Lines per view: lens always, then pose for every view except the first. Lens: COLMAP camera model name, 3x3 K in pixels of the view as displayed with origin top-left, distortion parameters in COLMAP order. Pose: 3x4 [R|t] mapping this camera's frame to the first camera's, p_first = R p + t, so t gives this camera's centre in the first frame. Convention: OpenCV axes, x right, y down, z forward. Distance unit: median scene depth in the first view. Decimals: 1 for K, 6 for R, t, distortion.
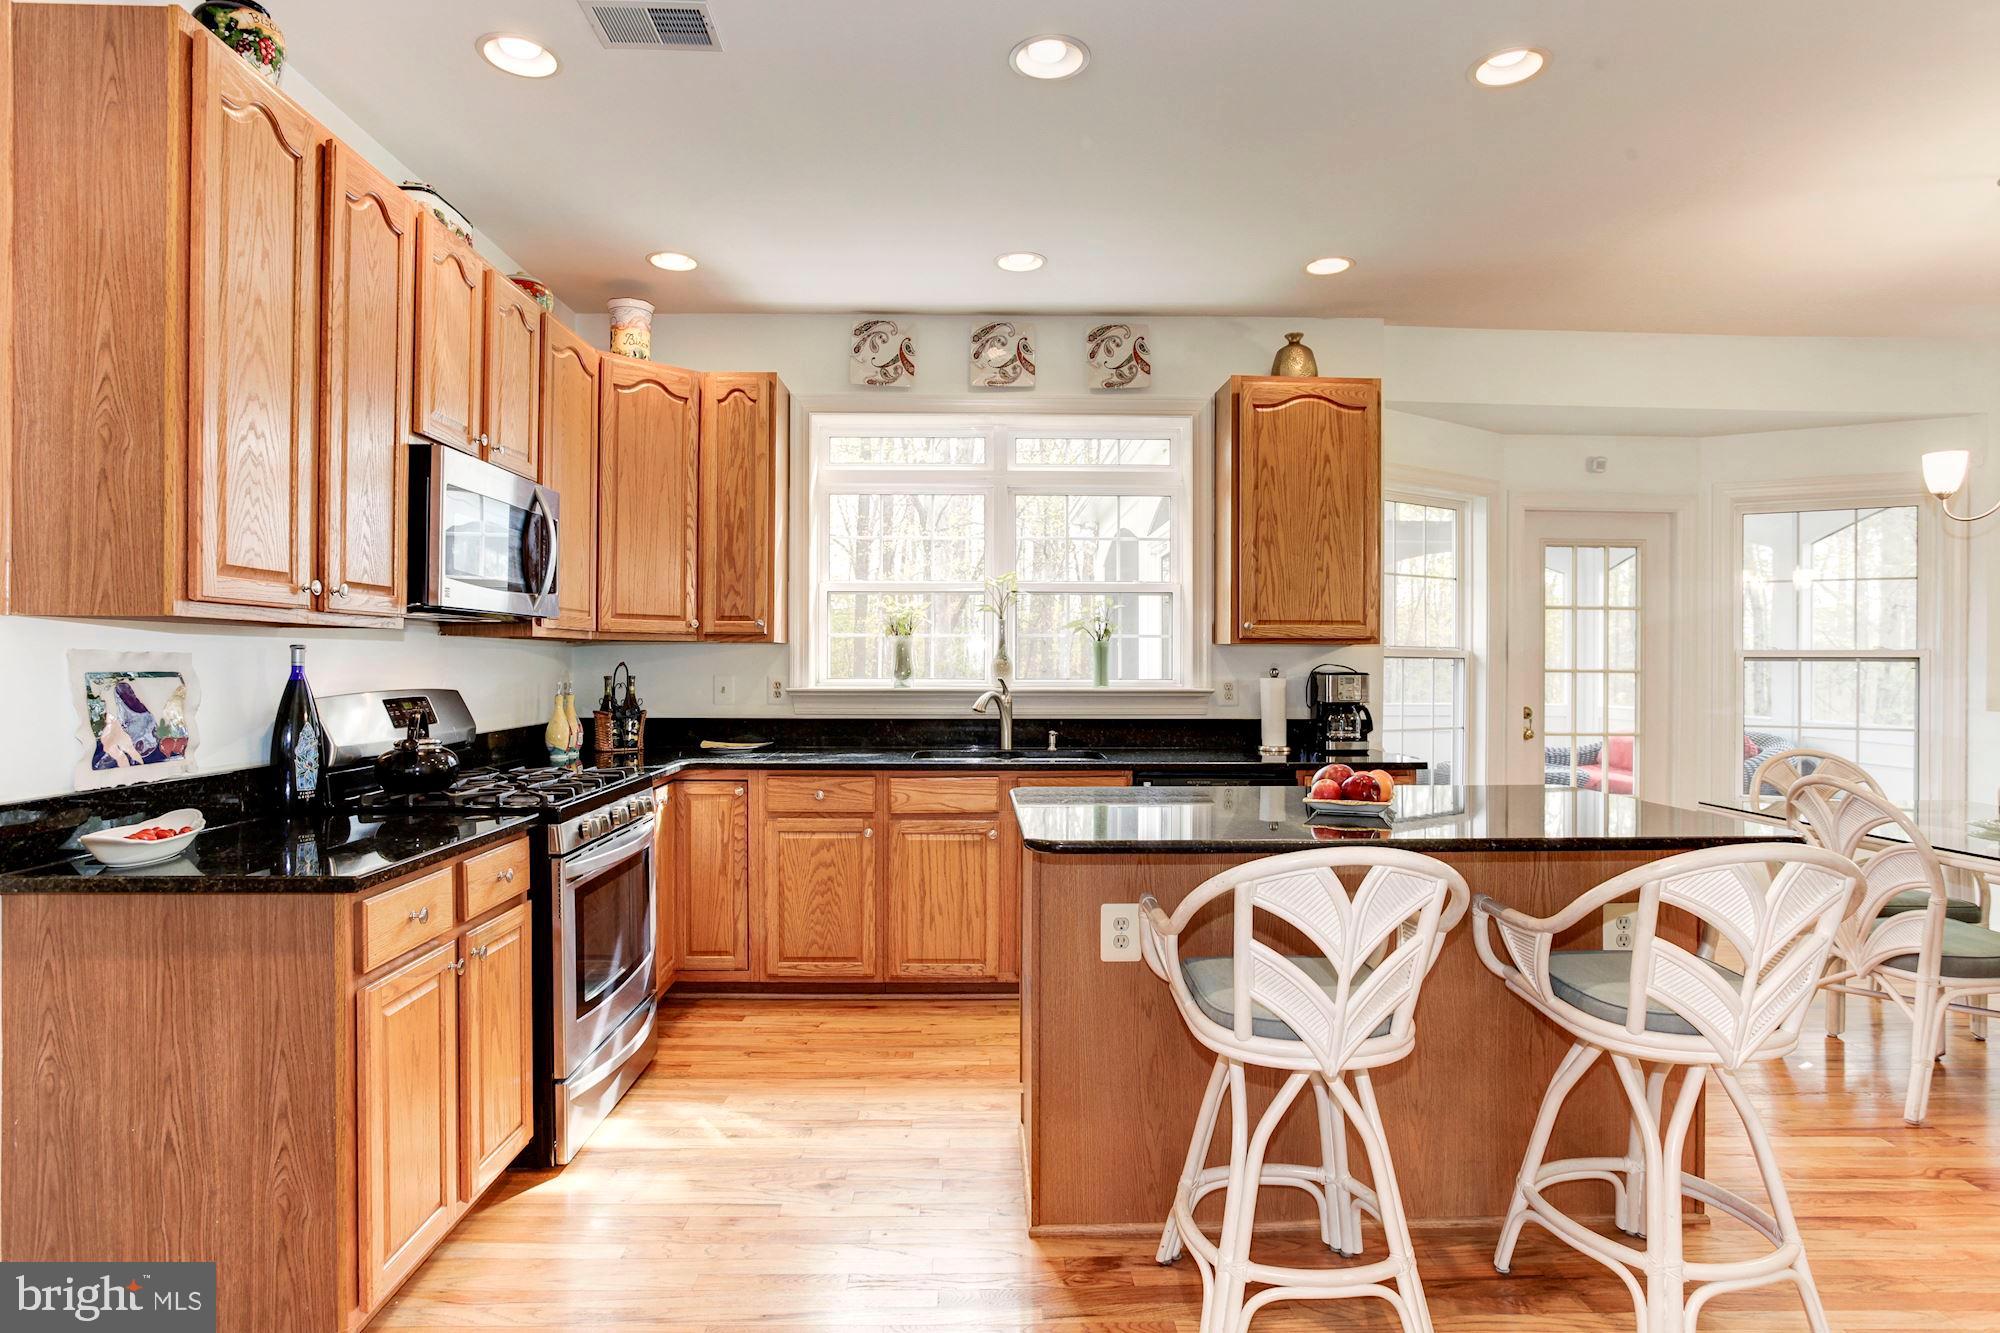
lens RADIAL K [[1061.9, 0, 1000.0], [0, 1061.9, 666.5], [0, 0, 1]] dist [-0.057732, 0.023172]
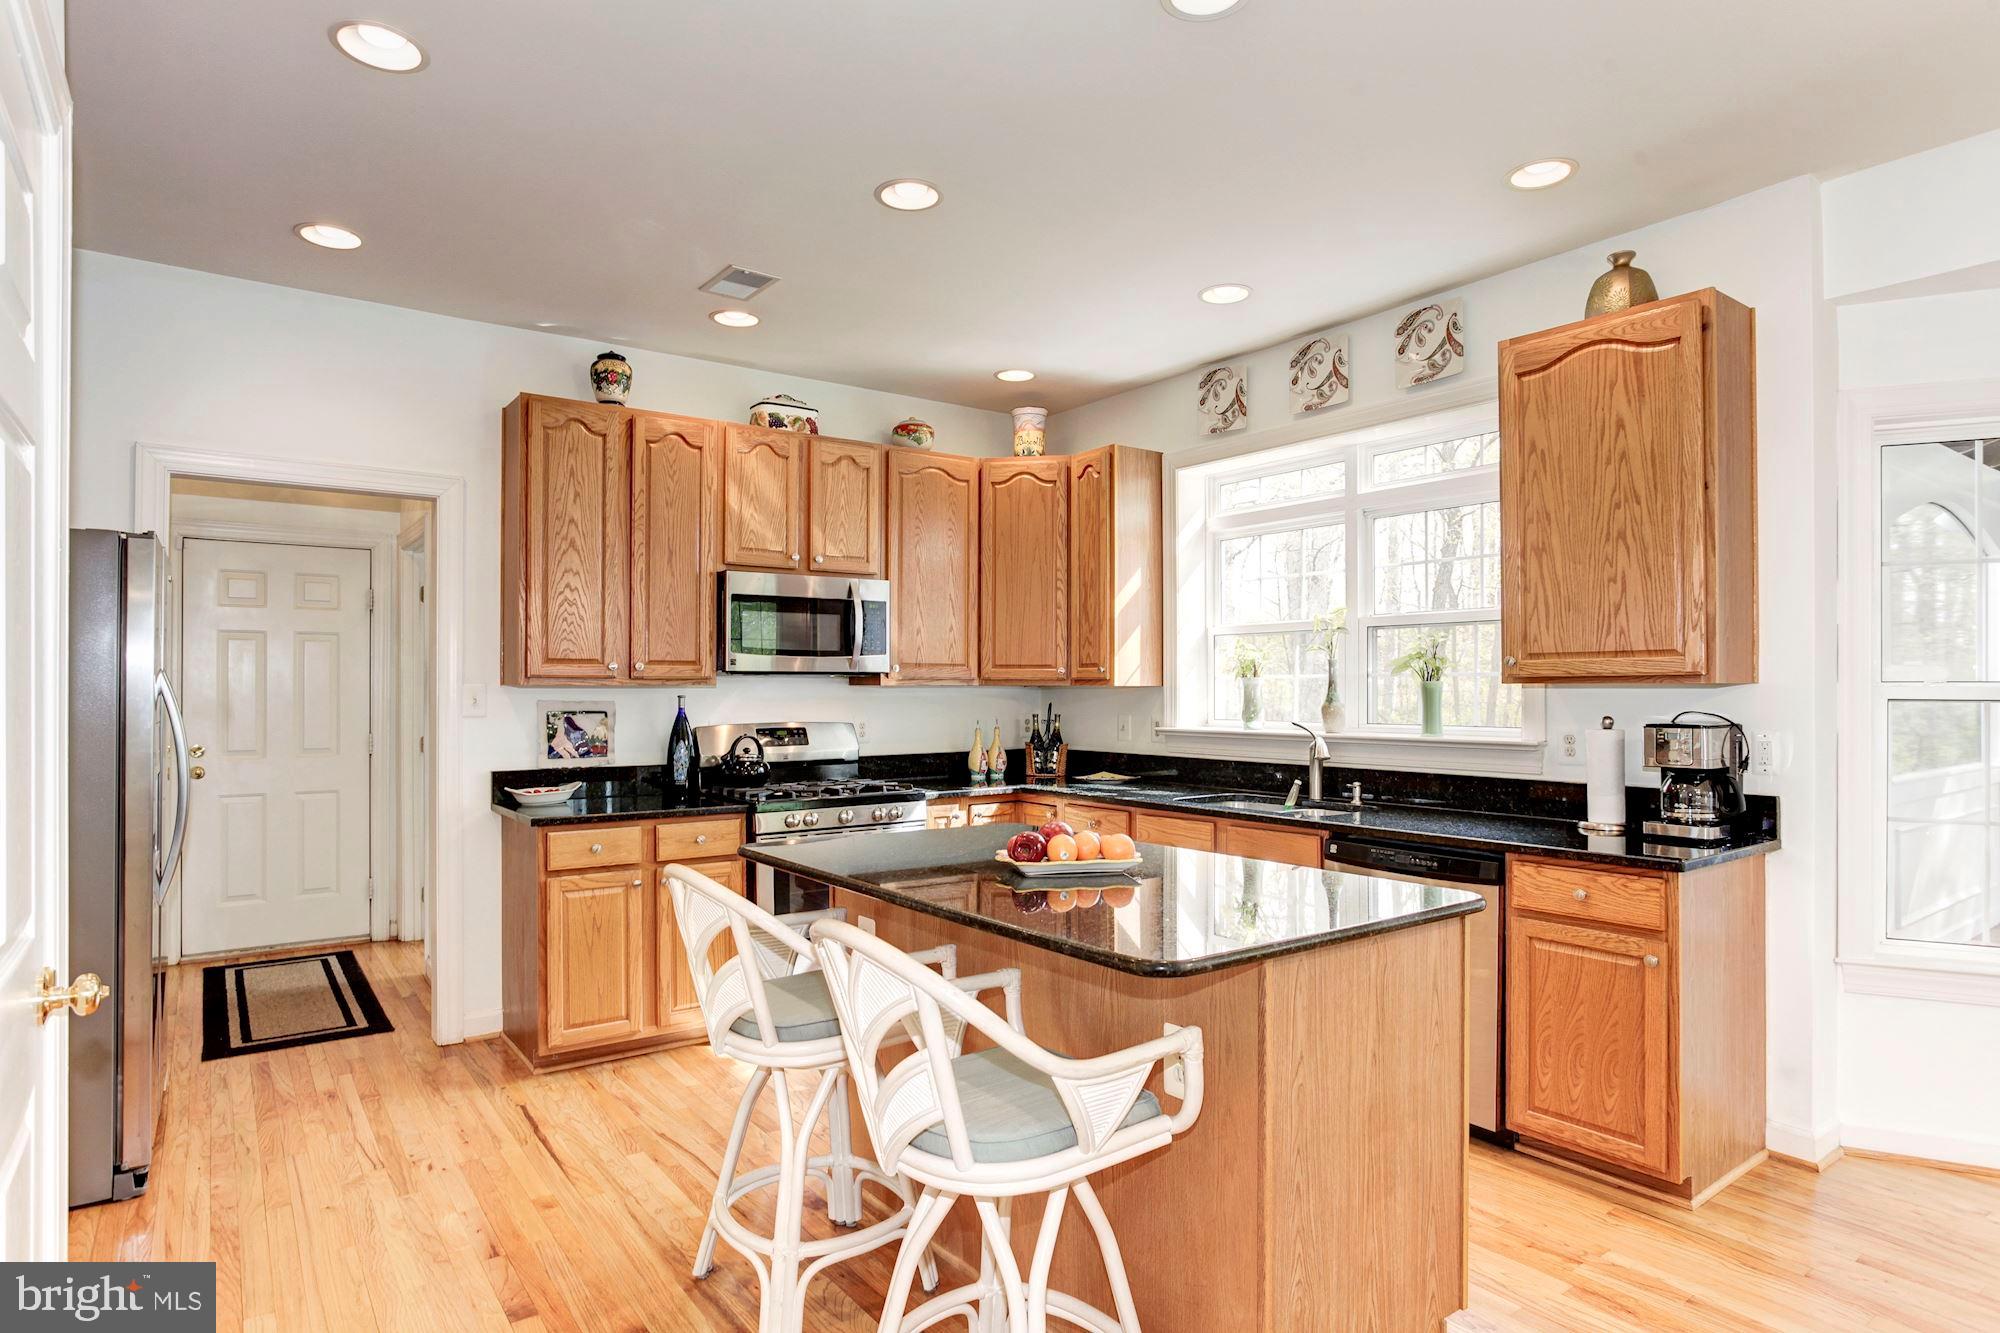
lens RADIAL K [[1123.6, 0, 1006.1], [0, 1123.6, 685.5], [0, 0, 1]] dist [-0.052259, 0.032272]
pose [[0.566333, -0.006407, -0.824152, 0.693641], [-0.001681, 0.999959, -0.008928, -0.012715], [0.824175, 0.006442, 0.566299, 0.233535]]
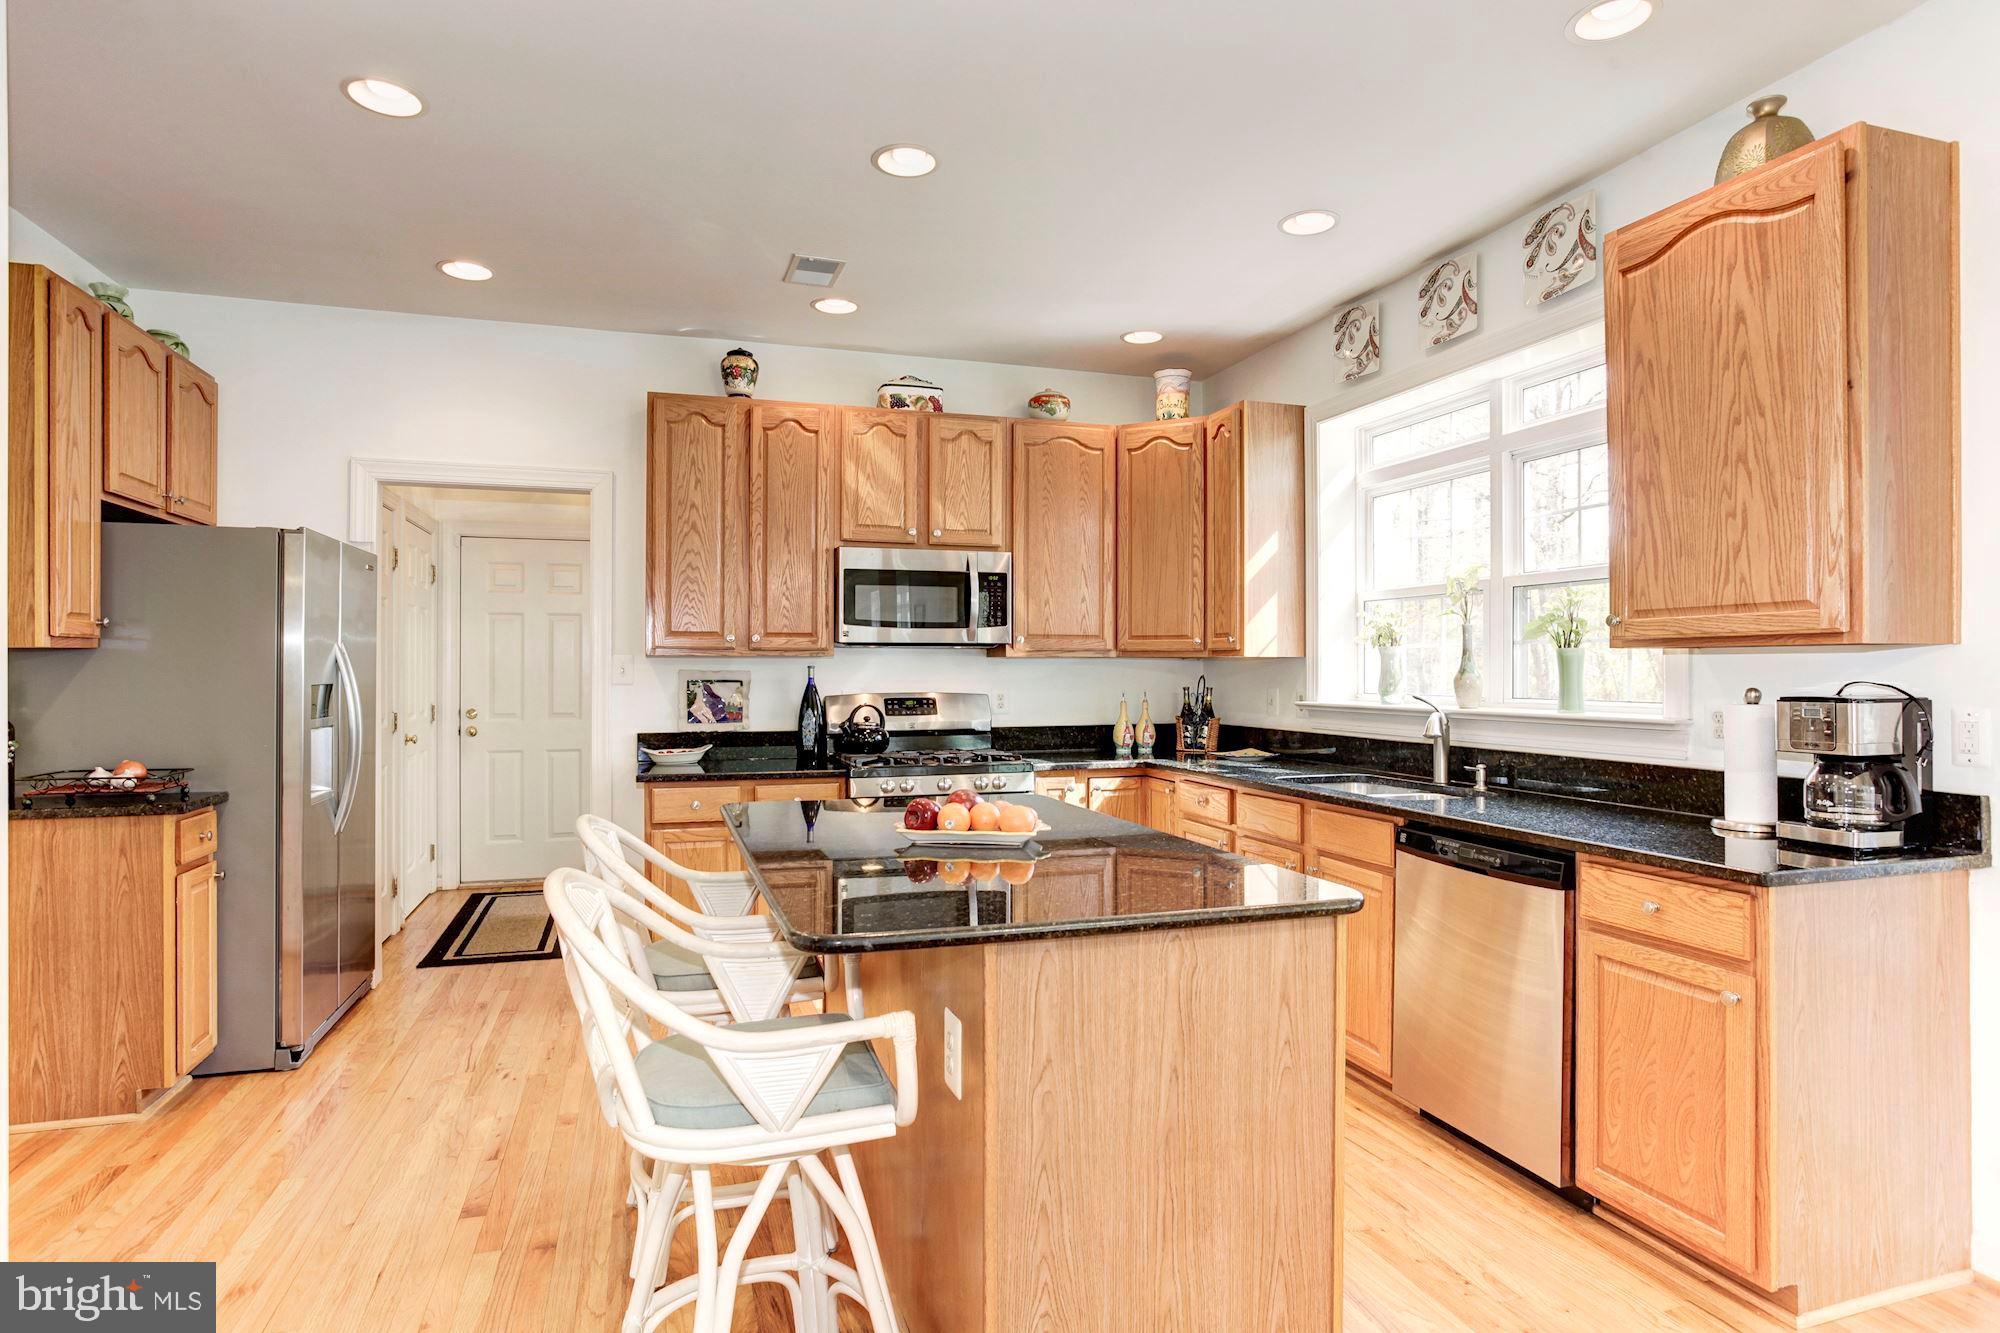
lens RADIAL K [[1092.7, 0, 990.3], [0, 1092.7, 668.8], [0, 0, 1]] dist [-0.046511, 0.025446]
pose [[0.272003, -0.004419, -0.962286, 0.754999], [-0.004775, 0.999971, -0.005942, -0.003598], [0.962284, 0.006212, 0.271974, 0.459267]]
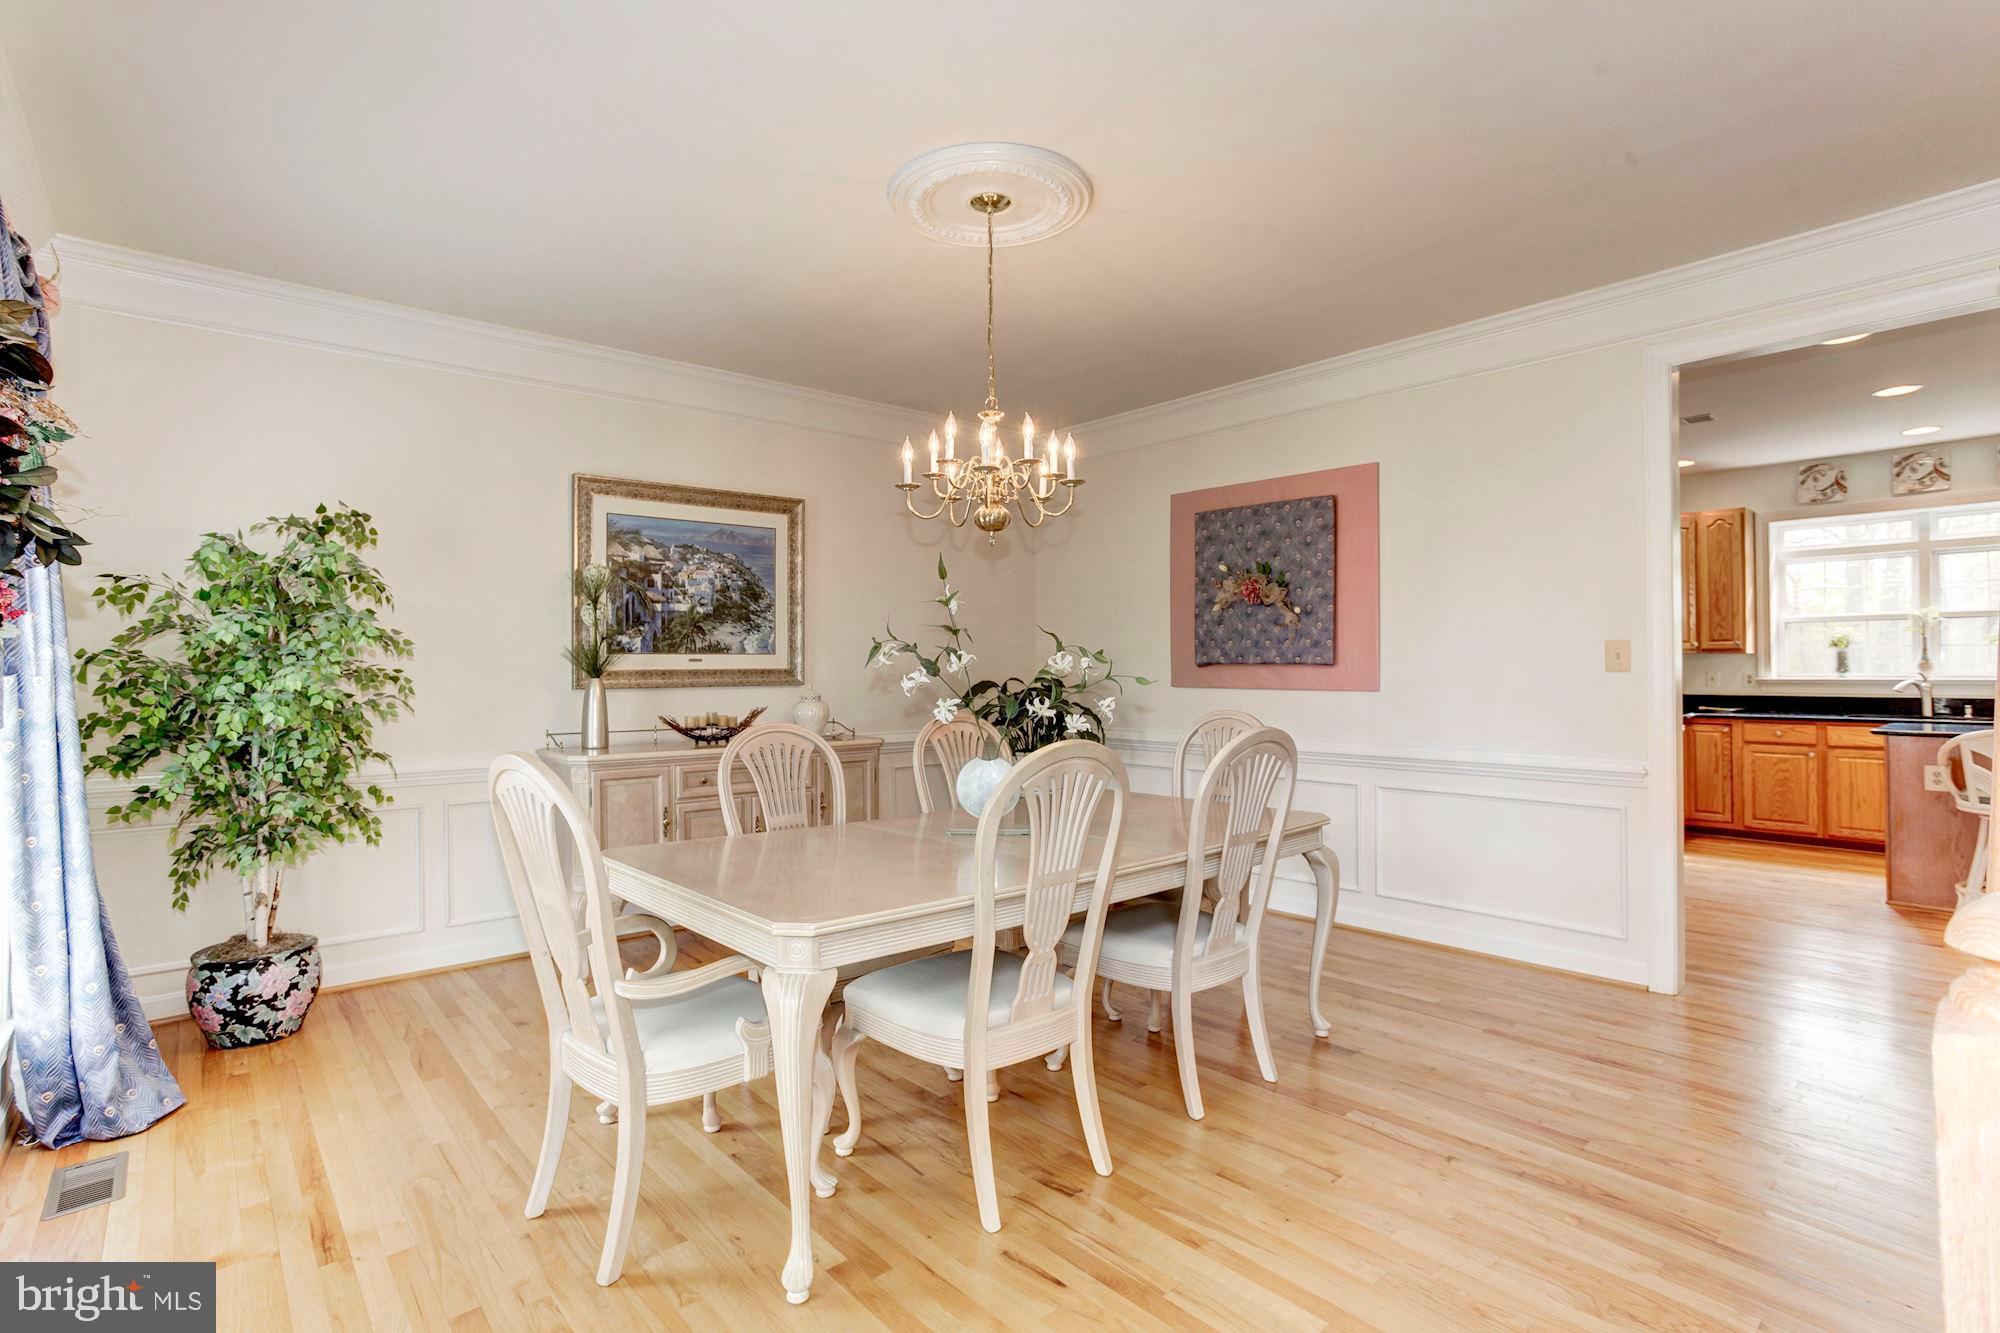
lens RADIAL K [[966.2, 0, 991.6], [0, 966.2, 660.9], [0, 0, 1]] dist [-0.012922, 0.008081]
pose [[0.643891, -0.013312, -0.765001, 0.221394], [0.005163, 0.999901, -0.013054, 0.006034], [0.765100, 0.004456, 0.643897, -1.089466]]
